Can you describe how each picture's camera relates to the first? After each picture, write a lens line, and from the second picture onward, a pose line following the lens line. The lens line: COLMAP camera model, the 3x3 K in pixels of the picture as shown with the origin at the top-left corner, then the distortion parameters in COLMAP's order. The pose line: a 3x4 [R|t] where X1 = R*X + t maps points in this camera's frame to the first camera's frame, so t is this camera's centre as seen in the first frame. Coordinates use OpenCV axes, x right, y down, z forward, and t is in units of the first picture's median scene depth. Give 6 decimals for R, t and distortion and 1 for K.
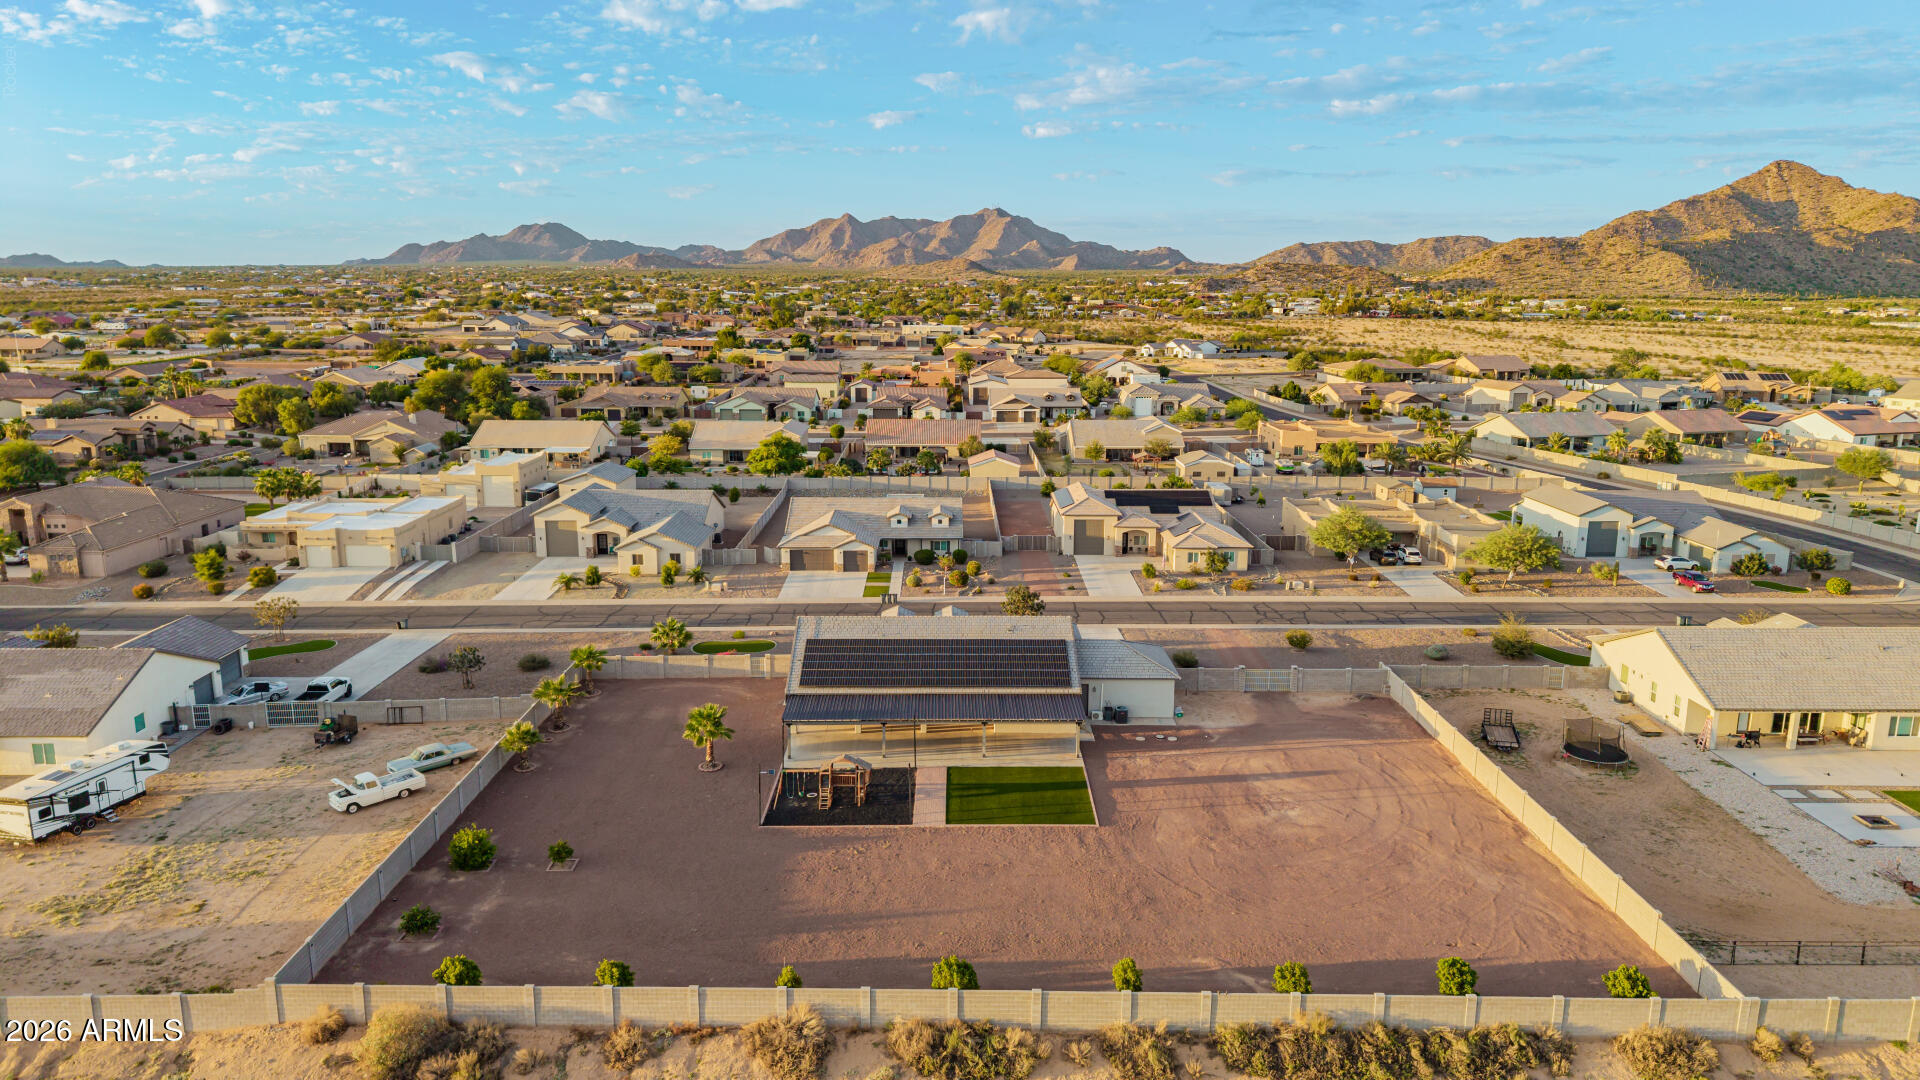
lens RADIAL K [[1279.1, 0, 963.8], [0, 1279.1, 546.8], [0, 0, 1]] dist [0.036527, -0.042301]
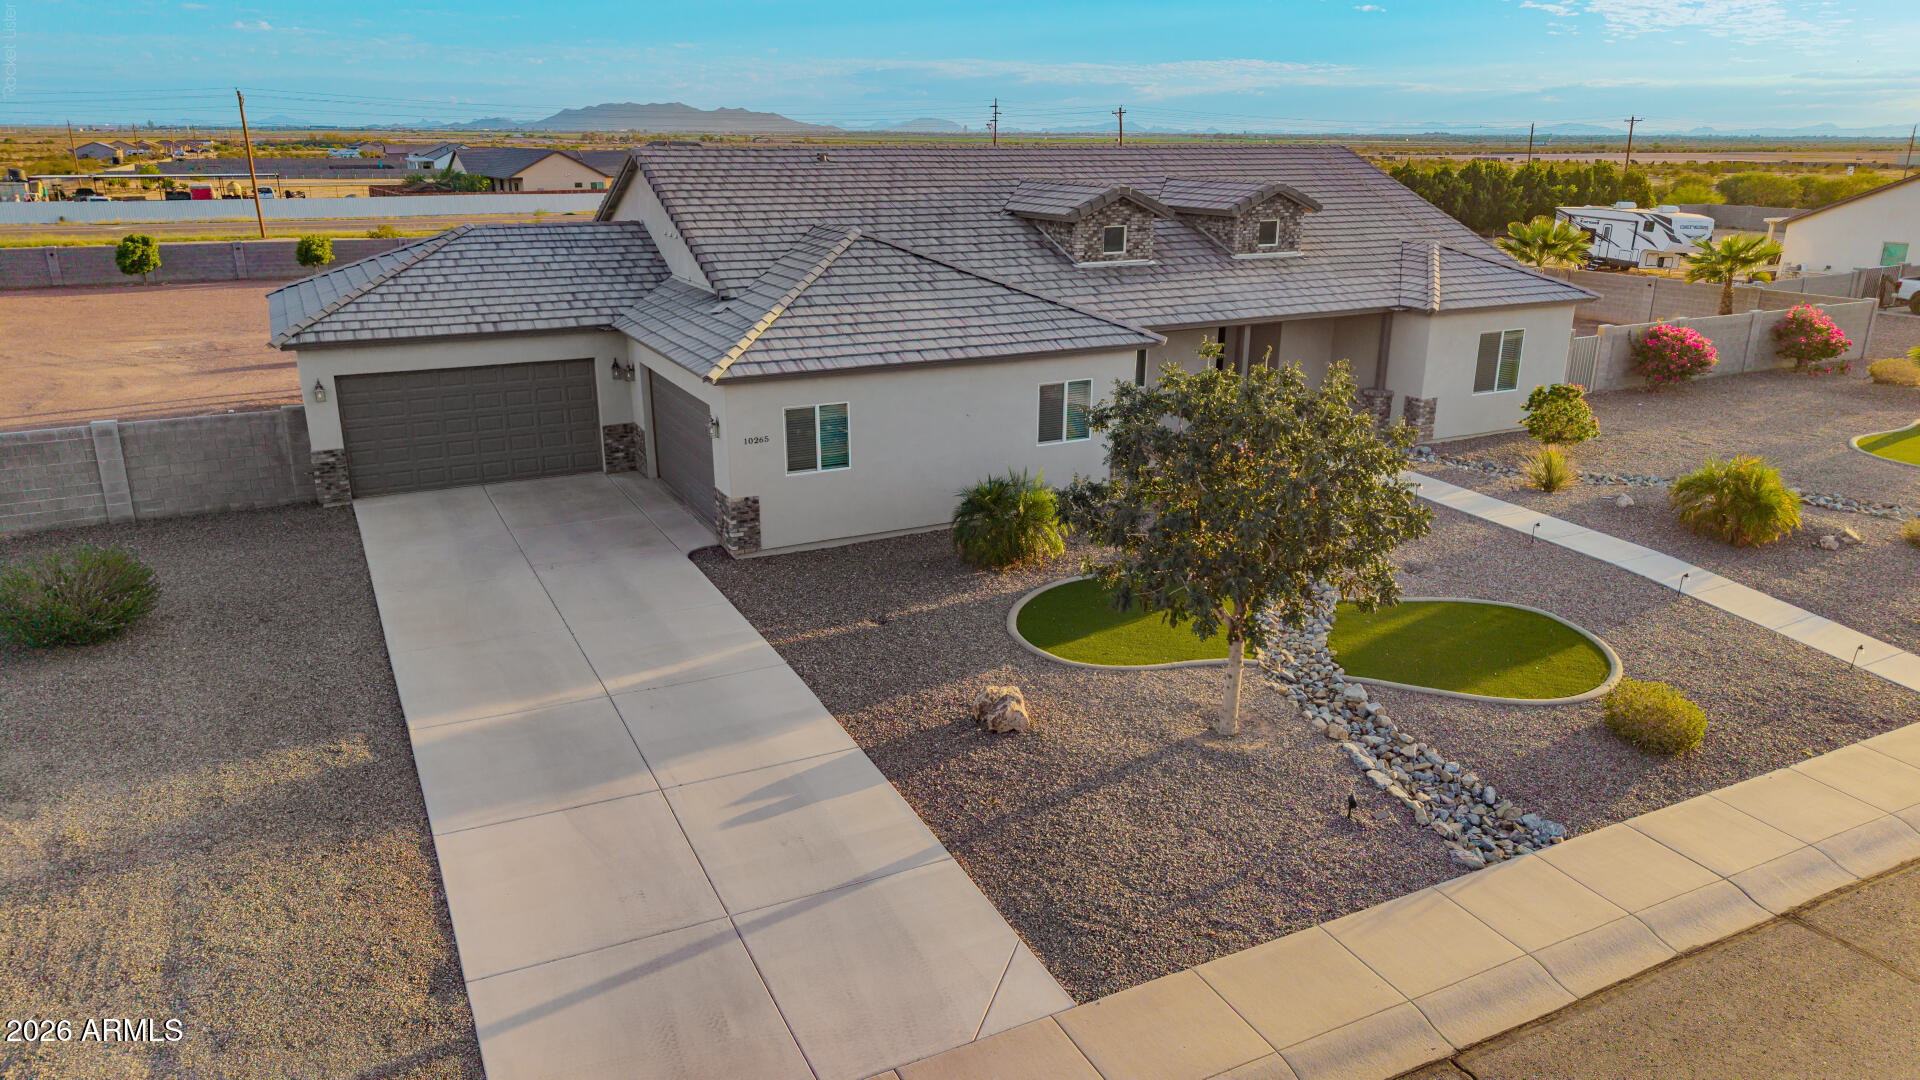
lens RADIAL K [[1279.1, 0, 963.8], [0, 1279.1, 546.8], [0, 0, 1]] dist [0.036527, -0.042301]
pose [[-0.895219, 0.129783, -0.426309, 0.145213], [-0.099789, 0.873975, 0.475616, -0.012633], [0.434310, 0.468321, -0.769448, 1.225156]]
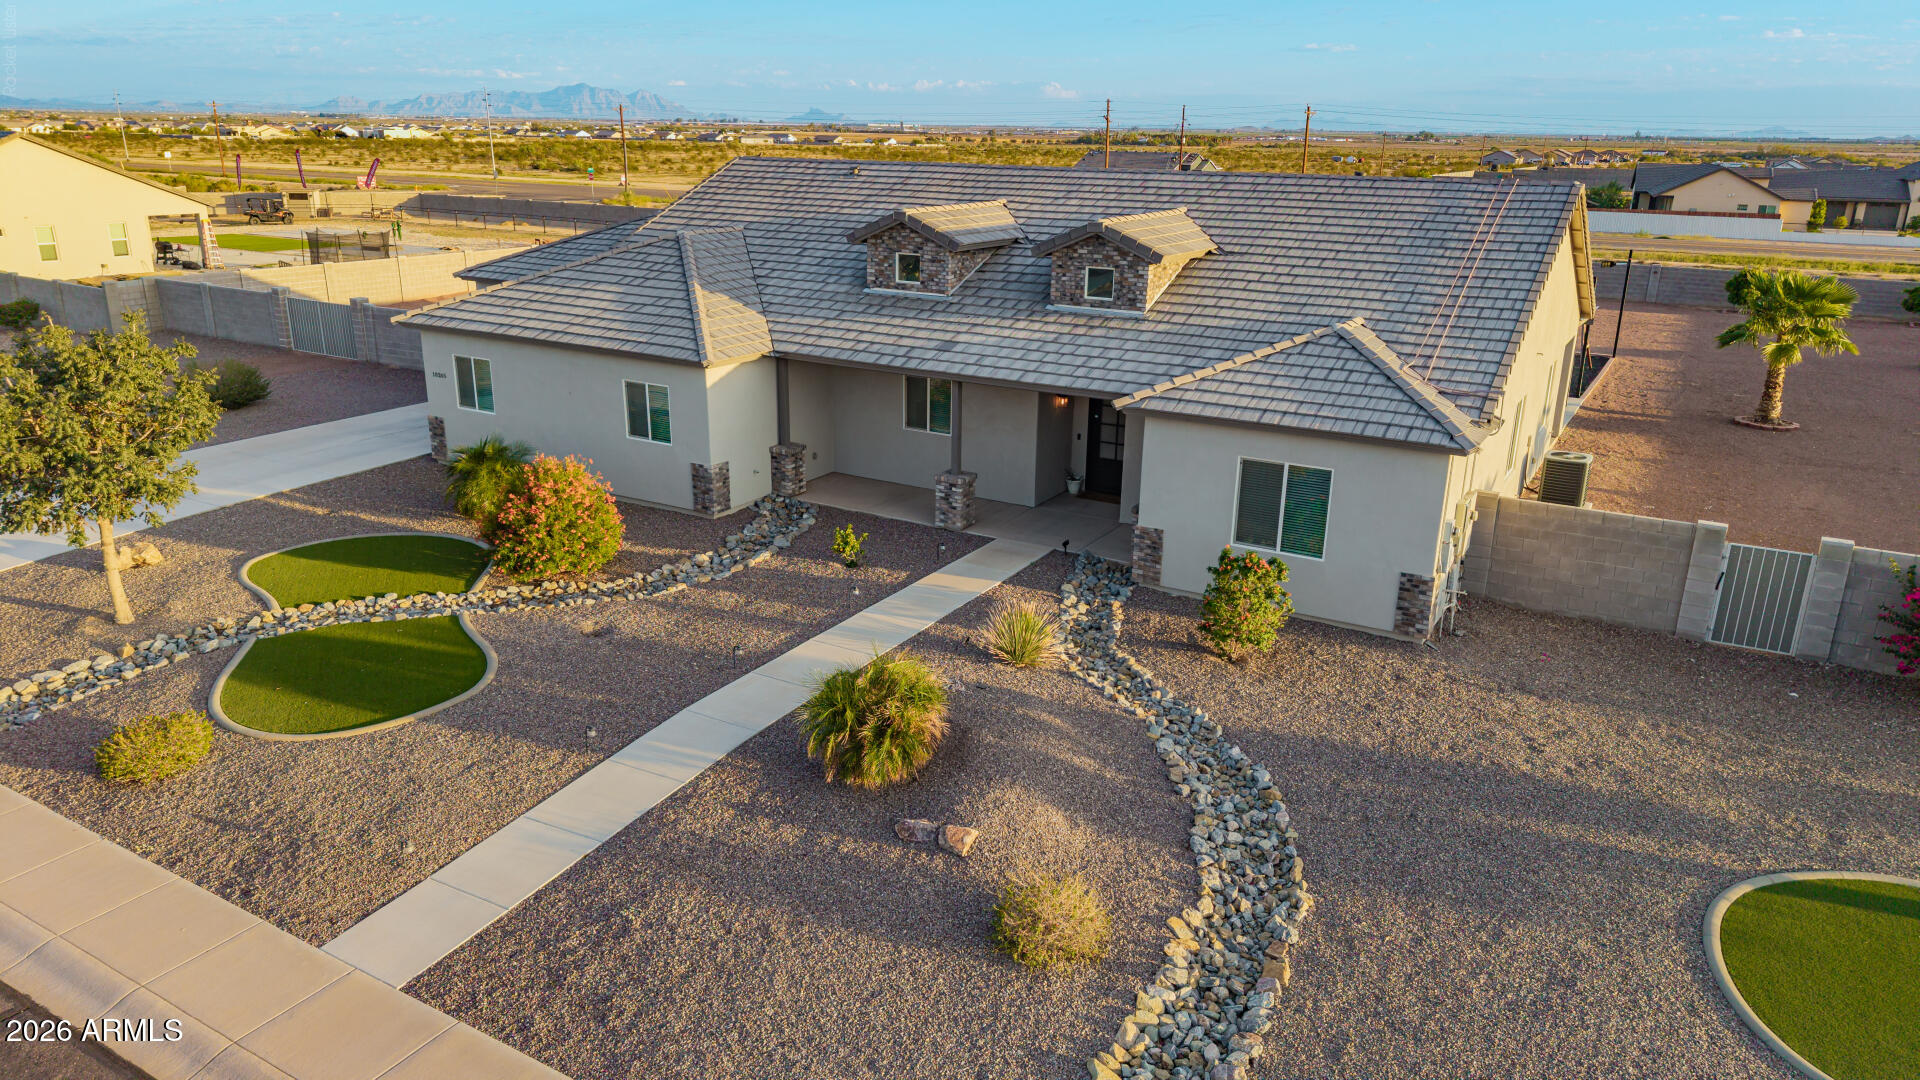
lens RADIAL K [[1289.6, 0, 960.0], [0, 1289.6, 540.0], [0, 0, 1]] dist [0.036882, -0.046258]
pose [[-0.852377, -0.176388, 0.492281, -0.153019], [0.088939, 0.878779, 0.468869, -0.014667], [-0.515309, 0.443436, -0.733363, 1.203987]]
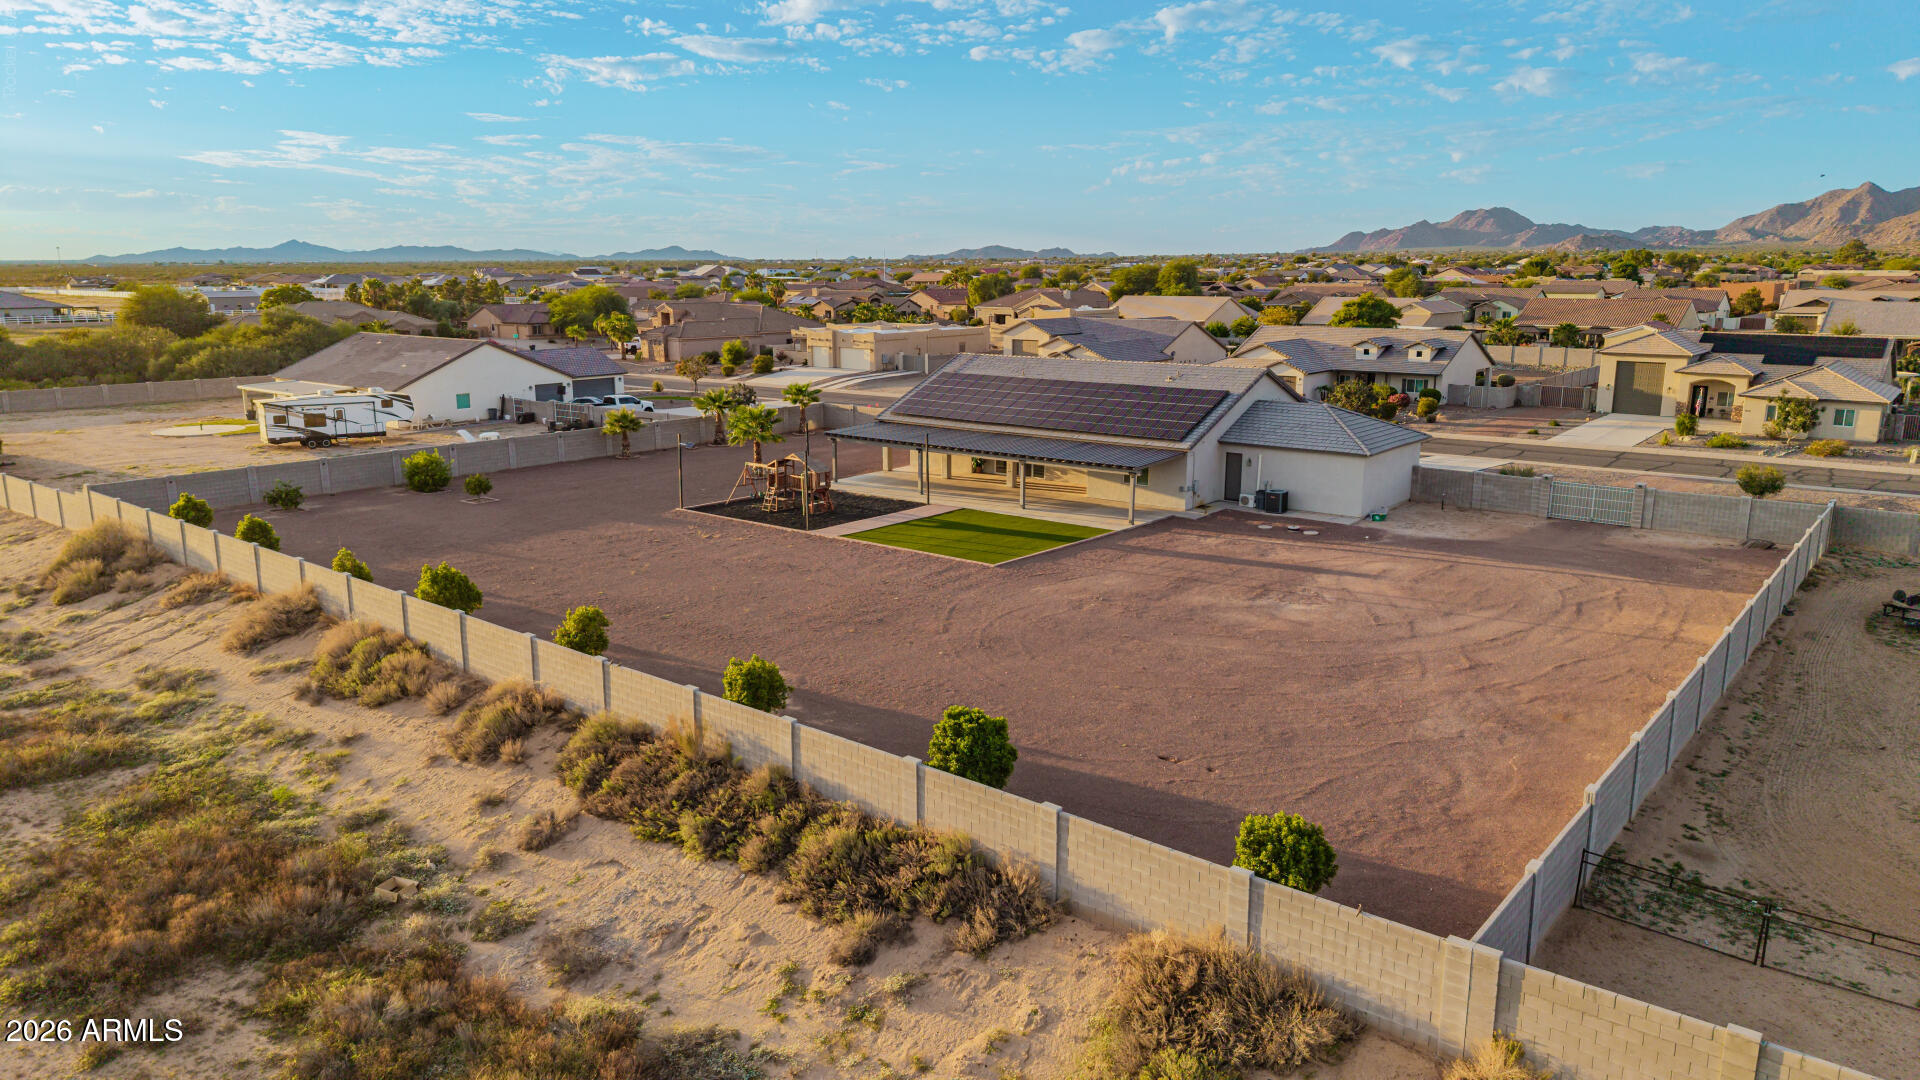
lens RADIAL K [[1279.1, 0, 963.8], [0, 1279.1, 546.8], [0, 0, 1]] dist [0.036527, -0.042301]
pose [[0.771745, 0.132992, -0.621871, 0.380570], [-0.128527, 0.990327, 0.052287, 0.128049], [0.622809, 0.039574, 0.781372, 0.334176]]
